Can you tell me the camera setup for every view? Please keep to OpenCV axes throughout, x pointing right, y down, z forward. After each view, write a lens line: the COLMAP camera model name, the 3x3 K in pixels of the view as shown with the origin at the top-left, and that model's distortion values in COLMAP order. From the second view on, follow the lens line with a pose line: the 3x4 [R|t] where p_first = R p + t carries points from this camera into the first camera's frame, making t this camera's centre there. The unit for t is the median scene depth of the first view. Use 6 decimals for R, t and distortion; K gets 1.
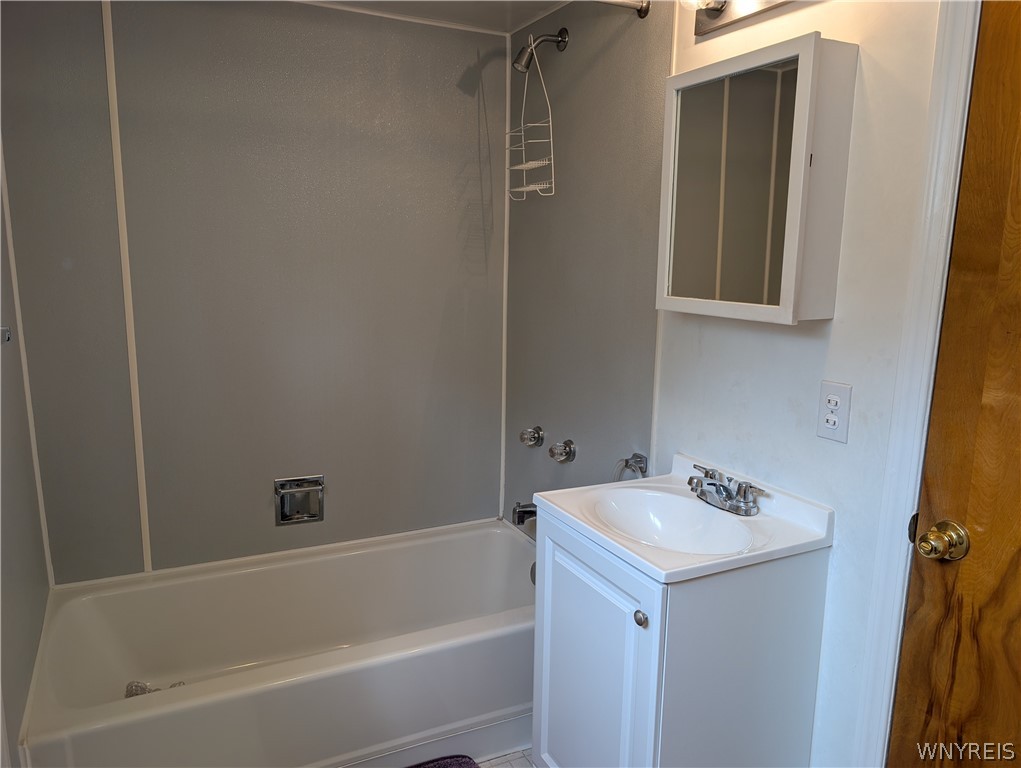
lens RADIAL K [[740.7, 0, 509.8], [0, 740.7, 385.2], [0, 0, 1]] dist [0.036939, -0.012201]
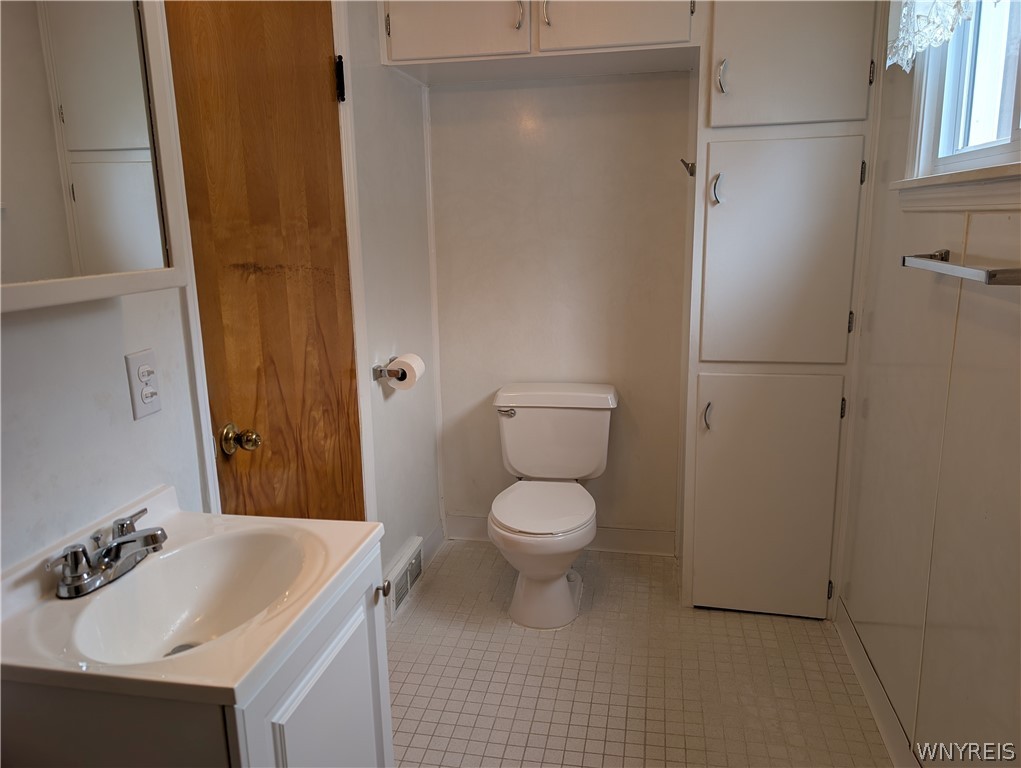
lens RADIAL K [[740.7, 0, 511.3], [0, 740.7, 382.4], [0, 0, 1]] dist [0.036939, -0.012201]
pose [[-0.785724, -0.134750, 0.603722, -0.528318], [0.112804, 0.928407, 0.354029, -0.272921], [-0.608205, 0.346271, -0.714271, 1.602301]]
